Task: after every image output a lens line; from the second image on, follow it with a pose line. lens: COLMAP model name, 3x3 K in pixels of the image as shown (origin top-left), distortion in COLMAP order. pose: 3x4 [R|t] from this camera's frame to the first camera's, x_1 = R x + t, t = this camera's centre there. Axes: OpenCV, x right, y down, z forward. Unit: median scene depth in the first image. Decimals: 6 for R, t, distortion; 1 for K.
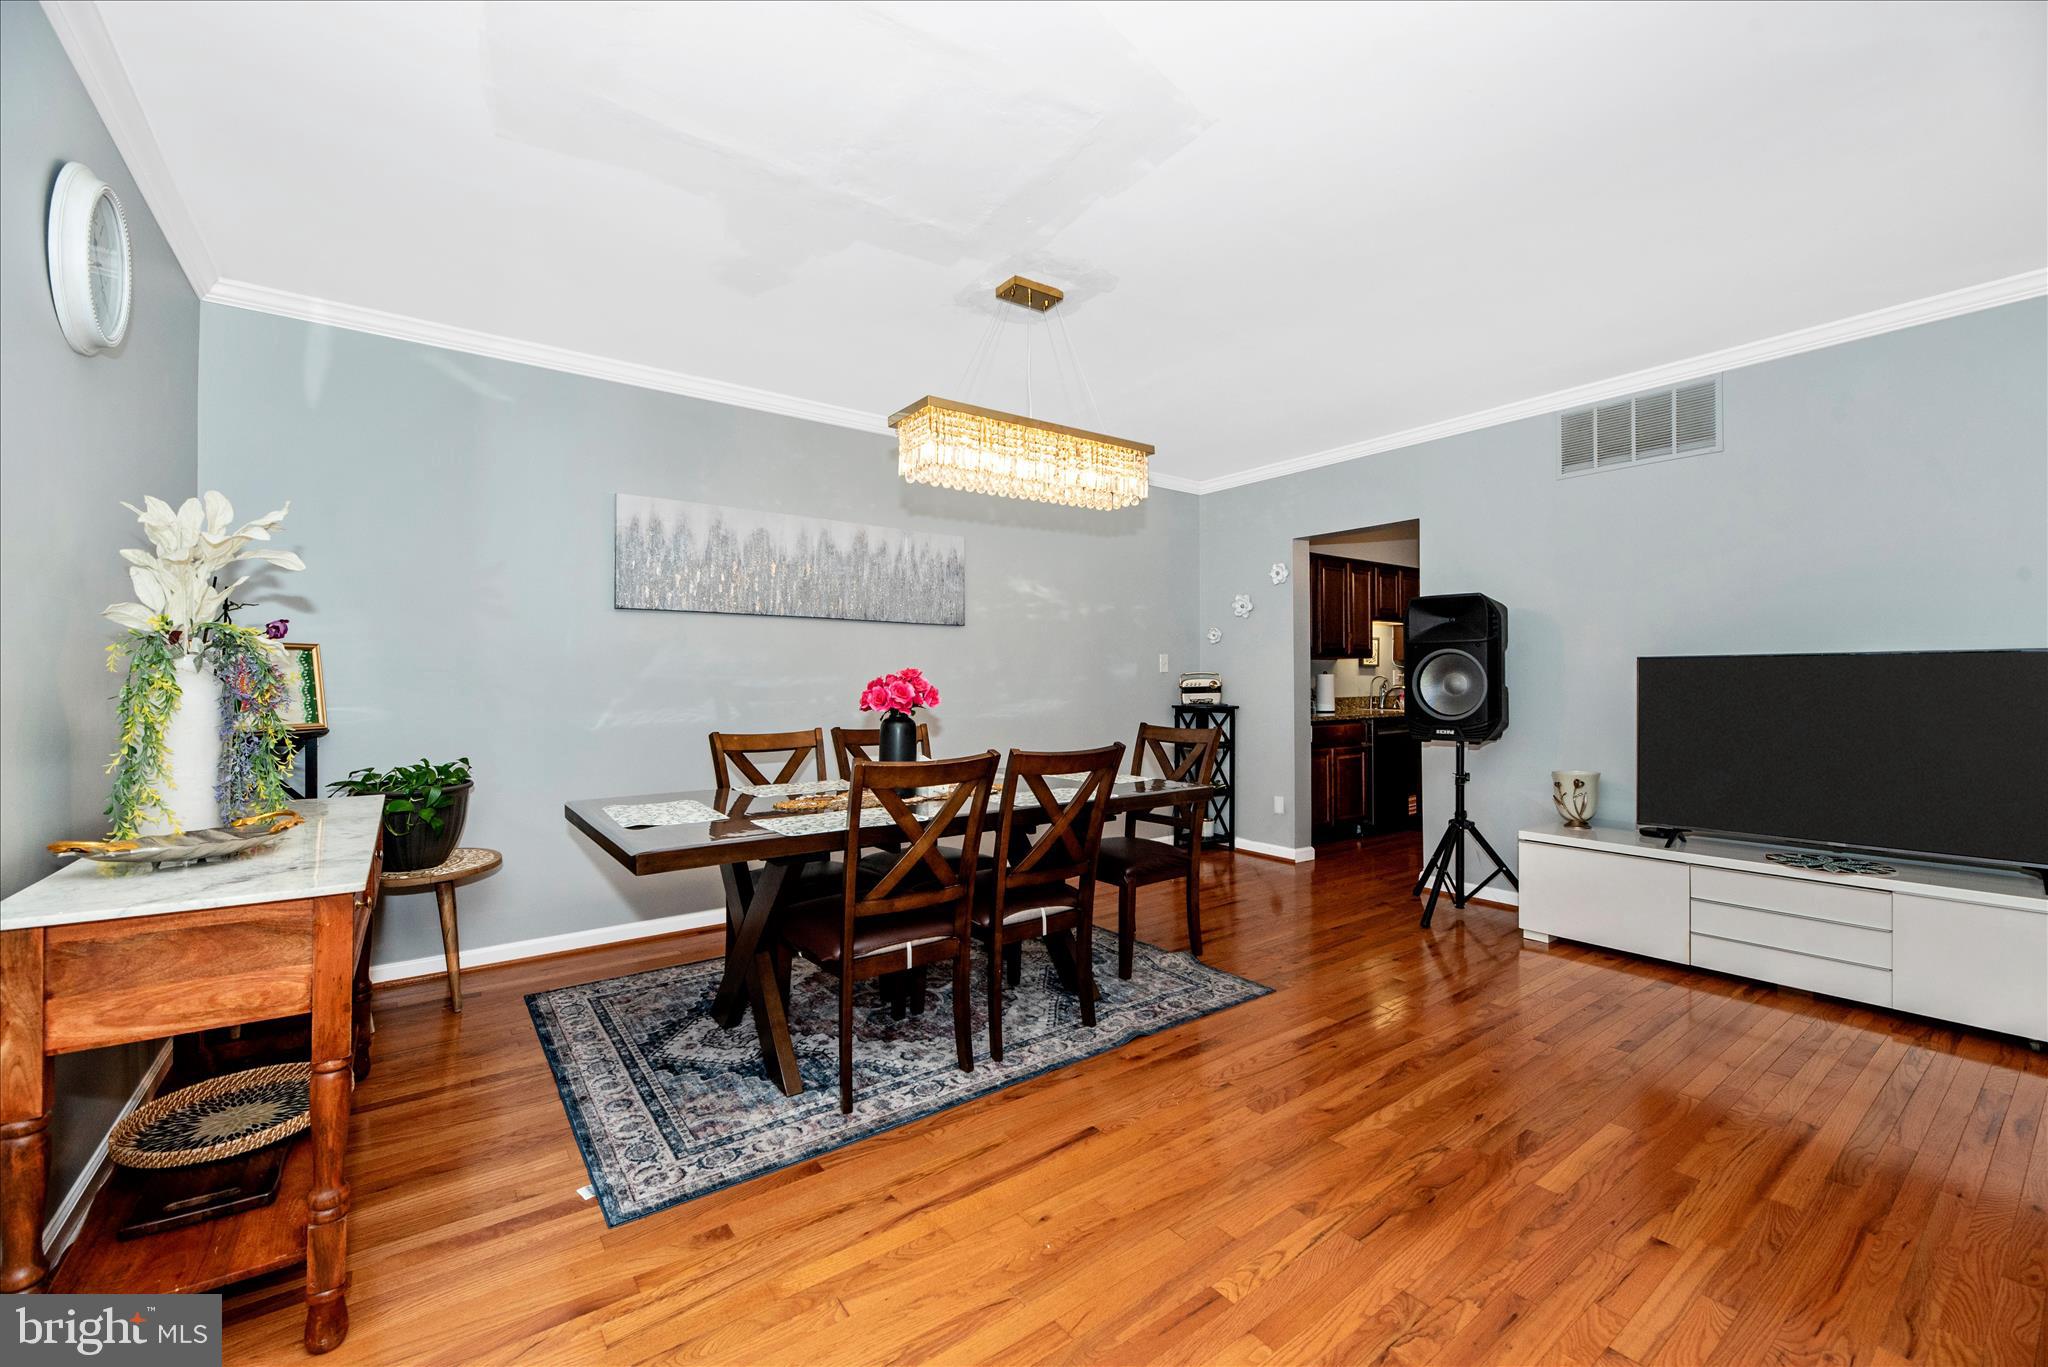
lens RADIAL K [[825.9, 0, 1023.8], [0, 825.9, 677.8], [0, 0, 1]] dist [0.001213, -0.001301]
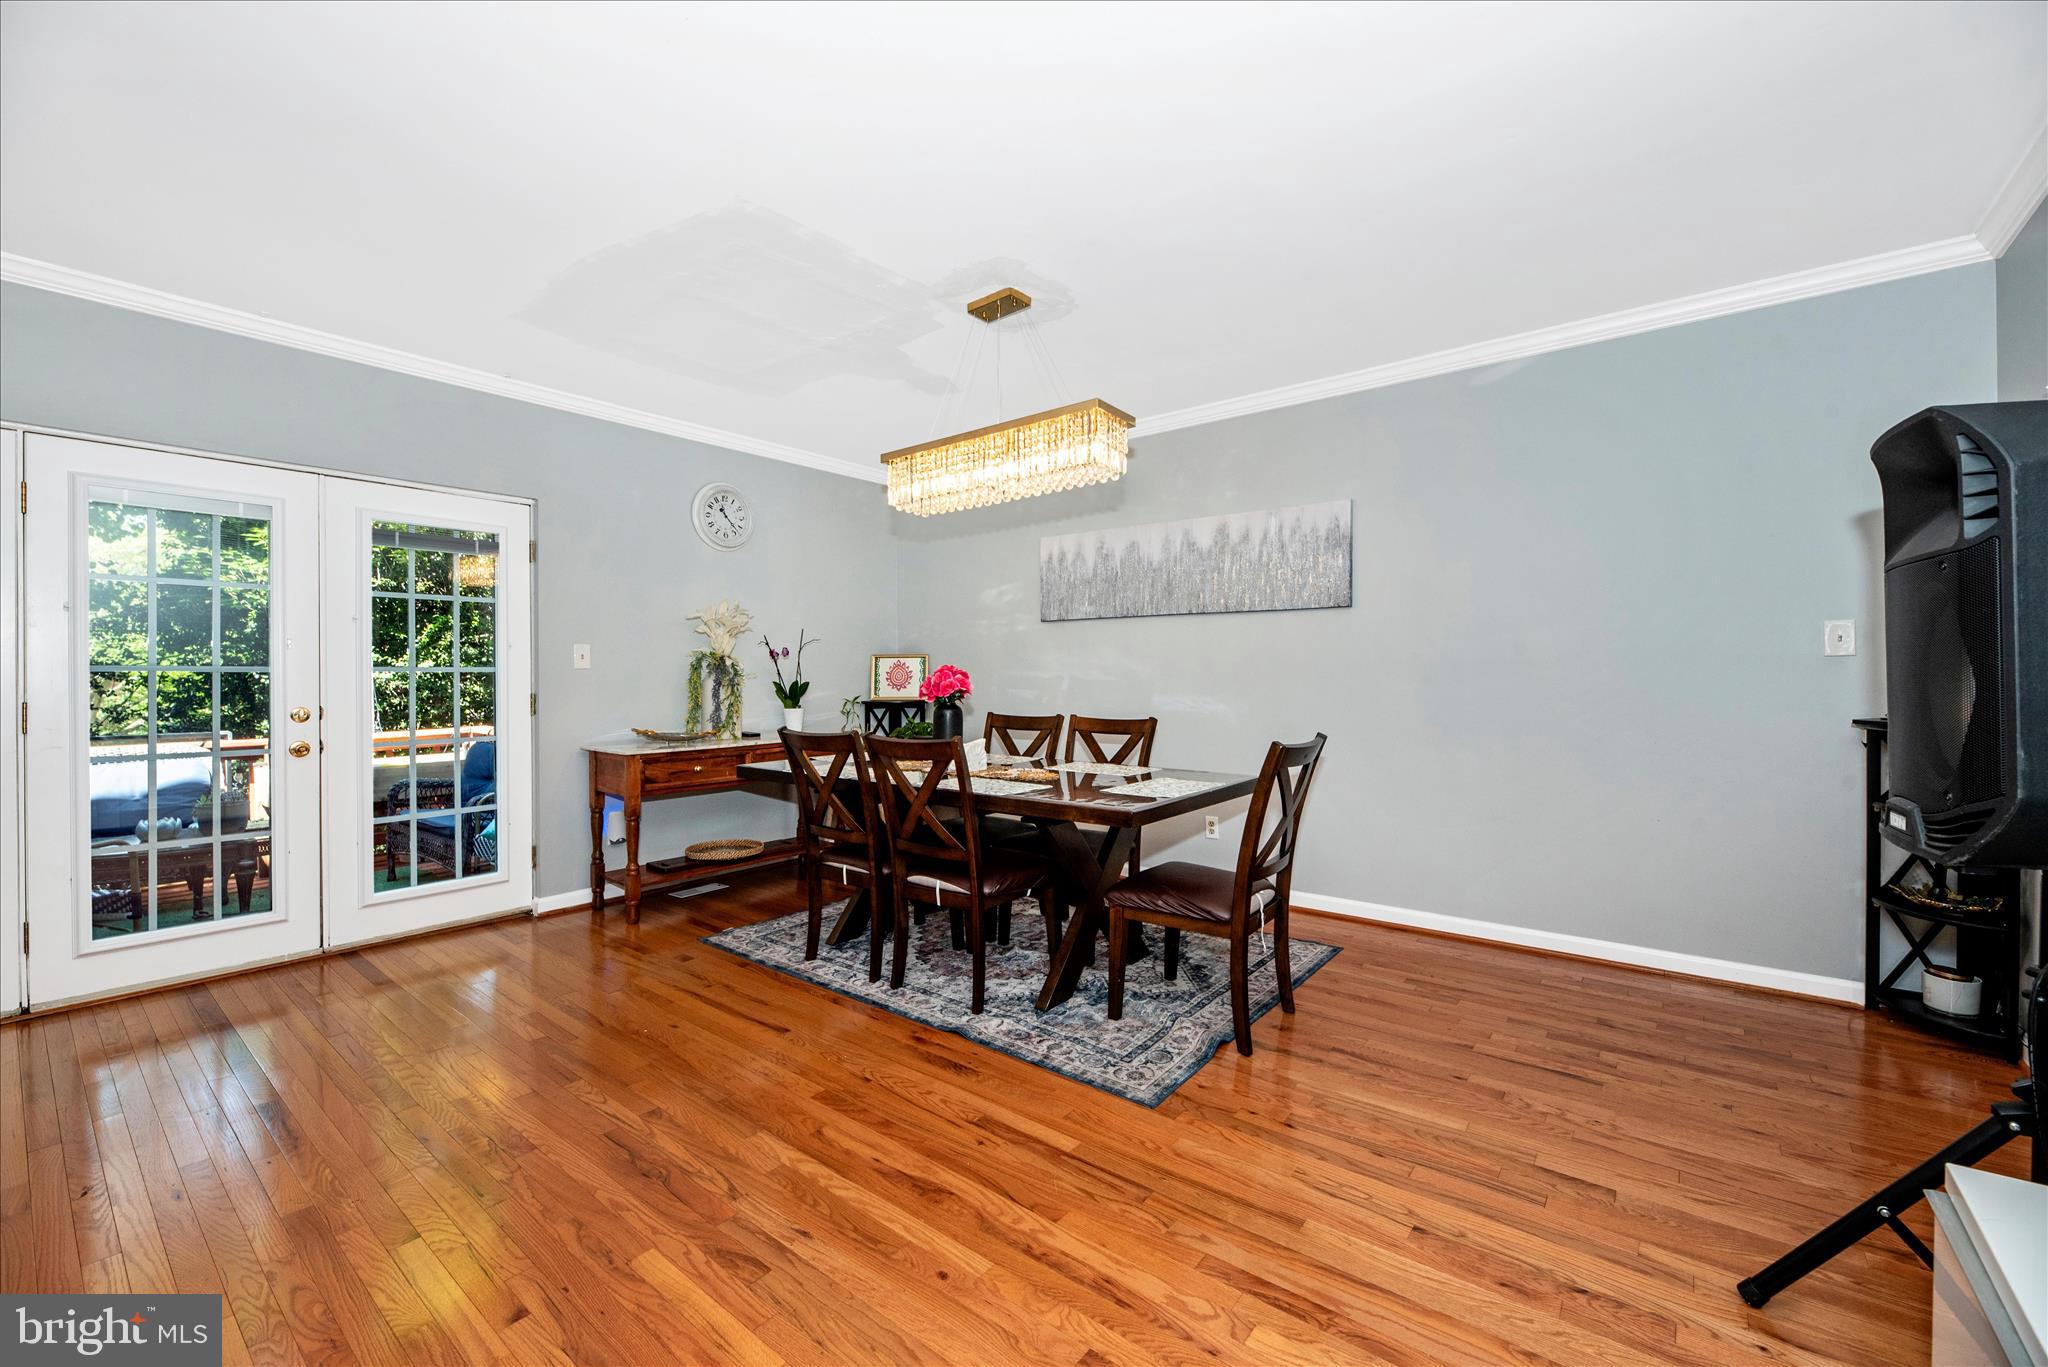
lens RADIAL K [[825.9, 0, 1030.1], [0, 825.9, 679.0], [0, 0, 1]] dist [0.001213, -0.001301]
pose [[0.262469, 0.005597, -0.964924, 1.035134], [0.006571, 0.999950, 0.007587, 0.001298], [0.964918, -0.008332, 0.262419, 0.765965]]
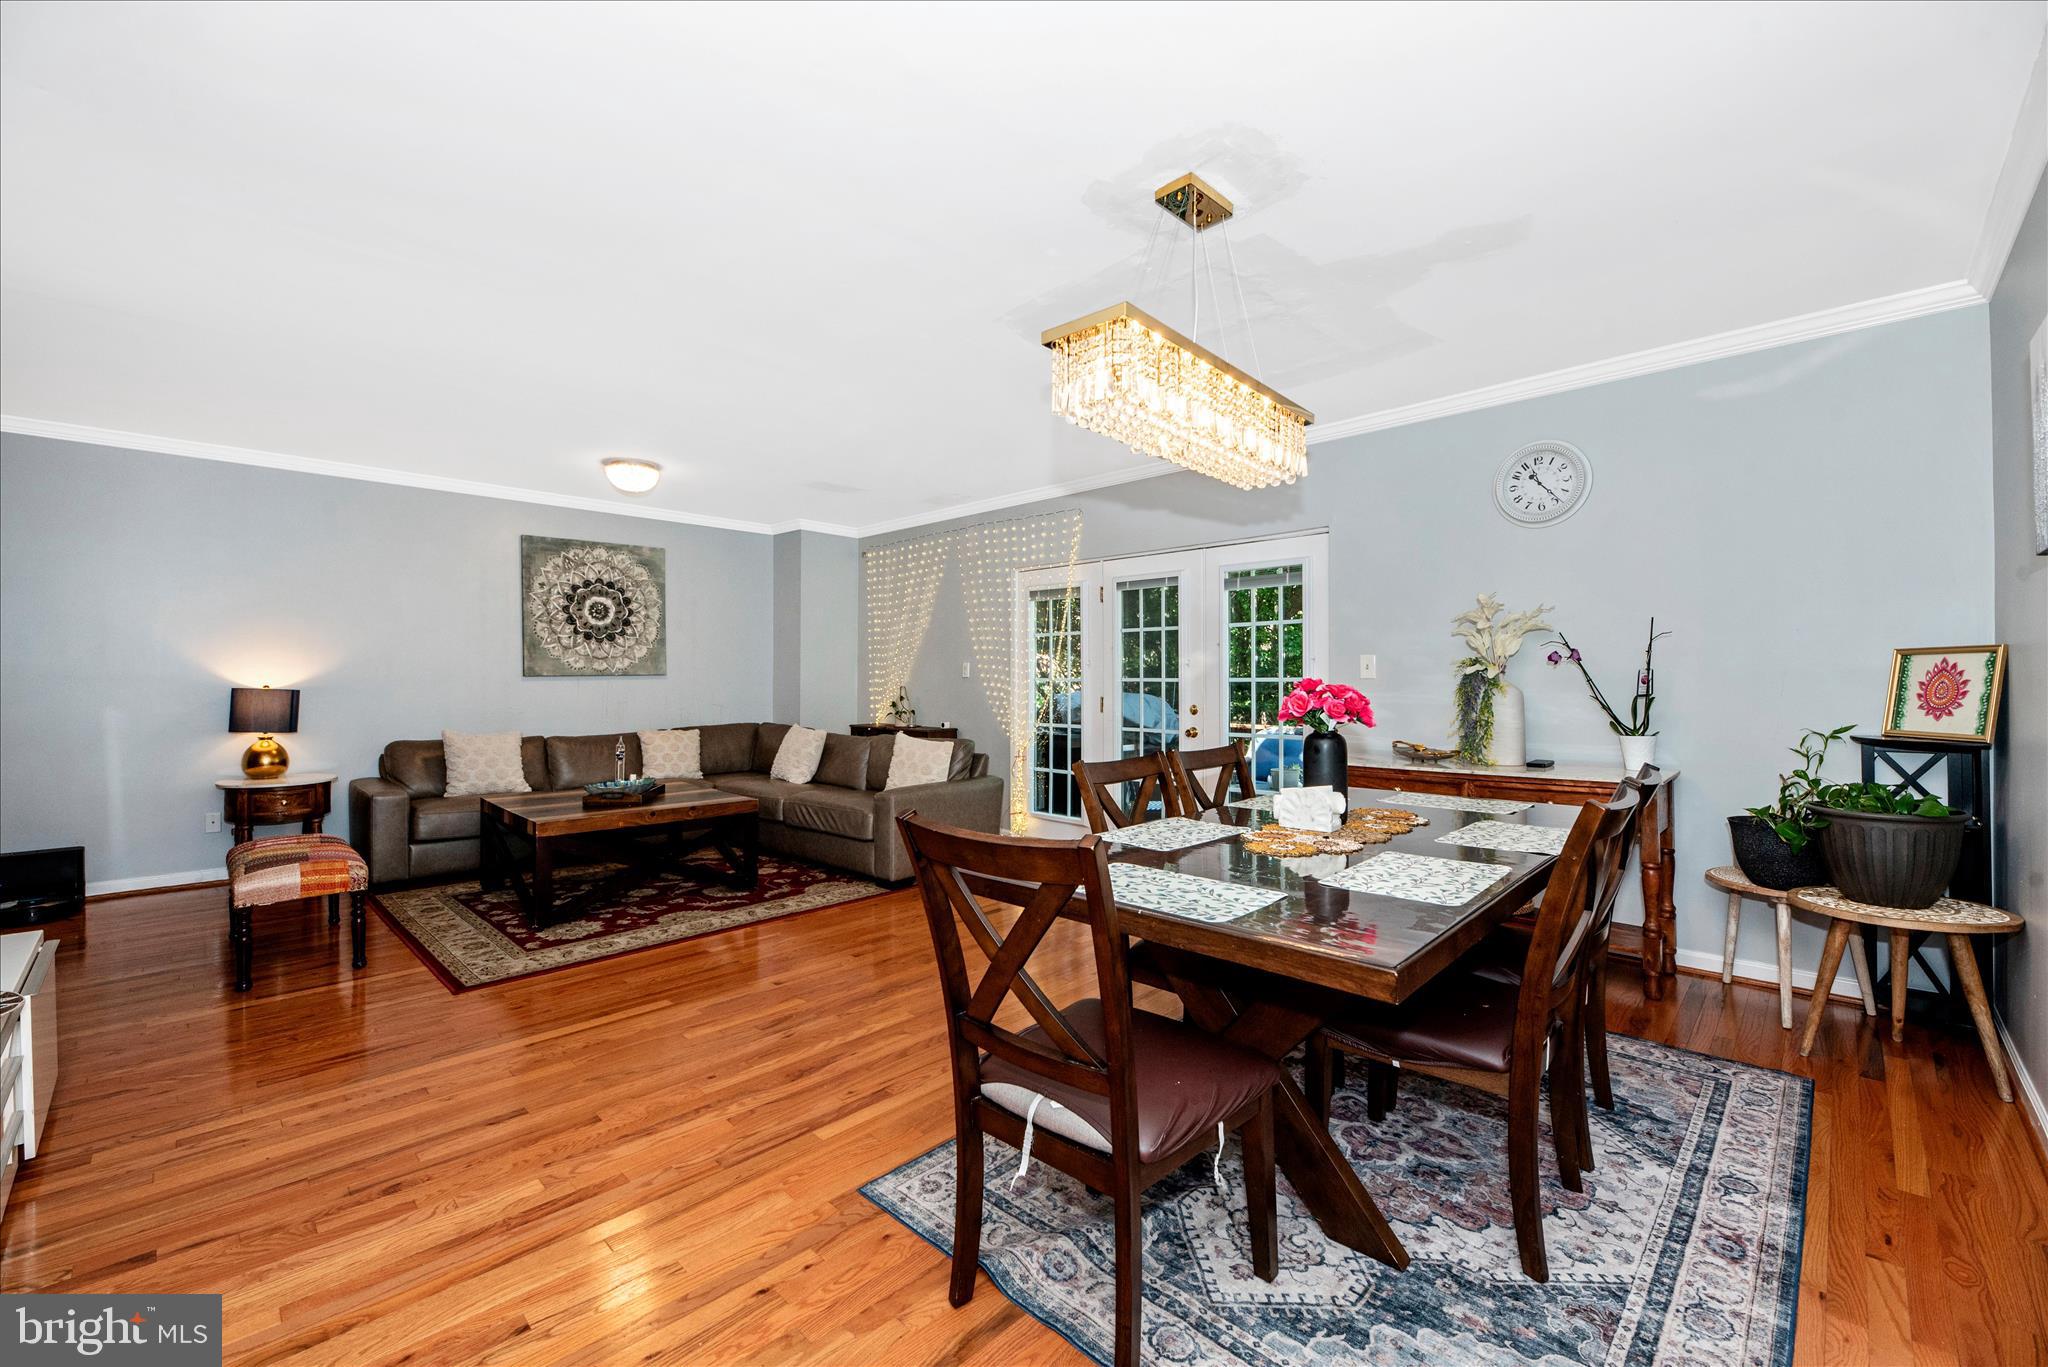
lens RADIAL K [[825.9, 0, 1009.7], [0, 825.9, 679.9], [0, 0, 1]] dist [0.001213, -0.001301]
pose [[-0.988375, 0.005983, -0.151915, 0.306681], [0.006141, 0.999981, -0.000565, -0.010890], [0.151909, -0.001491, -0.988393, 1.759844]]
